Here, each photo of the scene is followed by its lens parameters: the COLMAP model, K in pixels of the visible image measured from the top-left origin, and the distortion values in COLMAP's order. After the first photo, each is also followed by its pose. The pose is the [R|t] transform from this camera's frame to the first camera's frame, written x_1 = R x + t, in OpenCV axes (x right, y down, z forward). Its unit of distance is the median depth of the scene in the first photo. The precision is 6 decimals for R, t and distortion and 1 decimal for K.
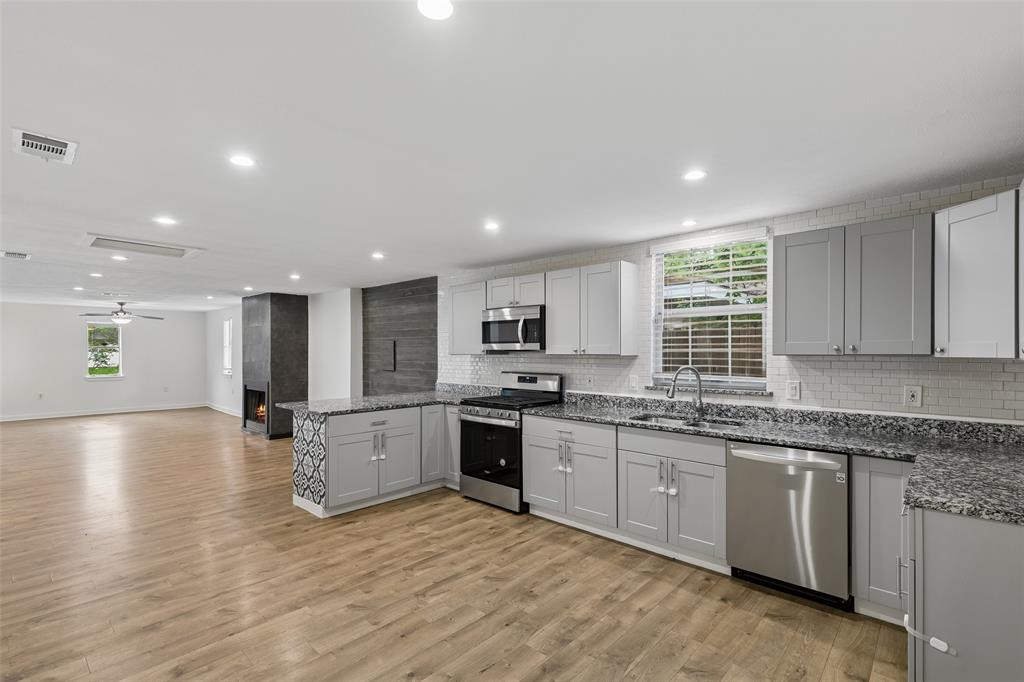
lens RADIAL K [[466.3, 0, 509.9], [0, 466.3, 352.6], [0, 0, 1]] dist [0.012881, -0.000185]
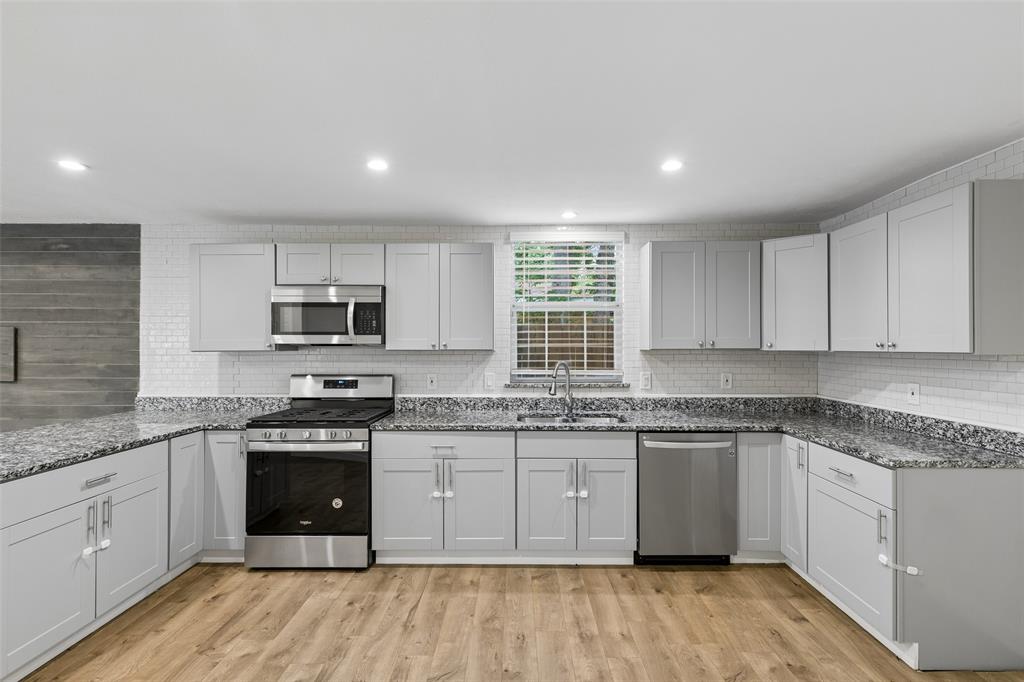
lens RADIAL K [[473.4, 0, 512.0], [0, 473.4, 341.0], [0, 0, 1]] dist [0.013632, -0.000495]
pose [[0.740669, 0.008371, 0.671818, -0.336274], [0.001849, 0.999893, -0.014498, 0.000824], [-0.671868, 0.011981, 0.740574, 0.316713]]
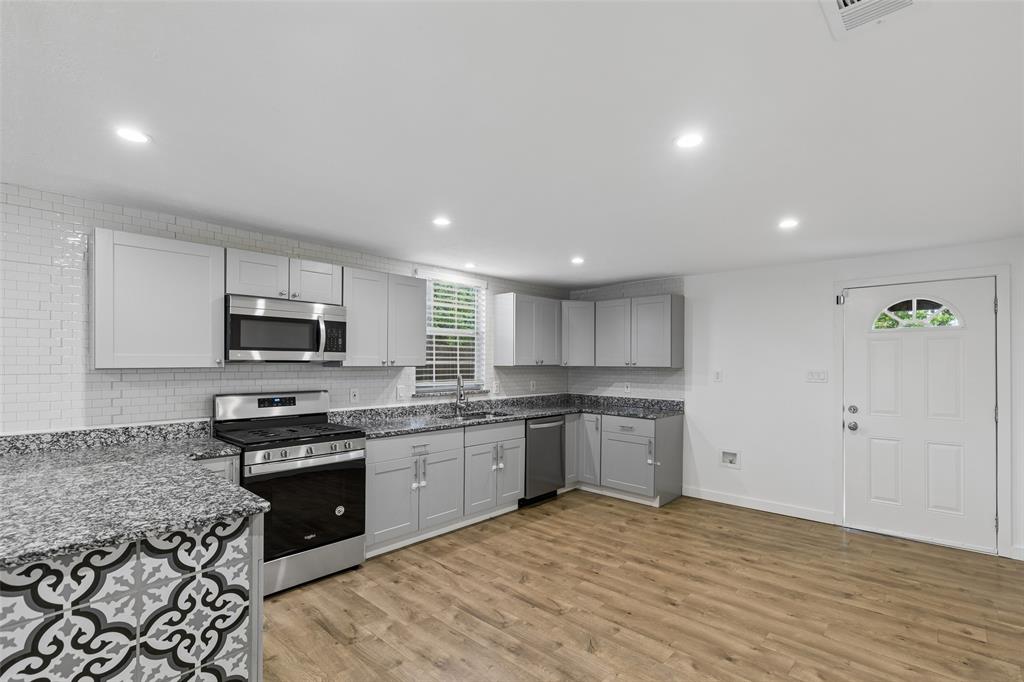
lens RADIAL K [[476.6, 0, 513.4], [0, 476.6, 359.2], [0, 0, 1]] dist [0.014551, 0.000028]
pose [[0.005057, 0.008399, 0.999952, -0.868071], [-0.000907, 0.999964, -0.008394, -0.002515], [-0.999987, -0.000865, 0.005065, 0.791223]]
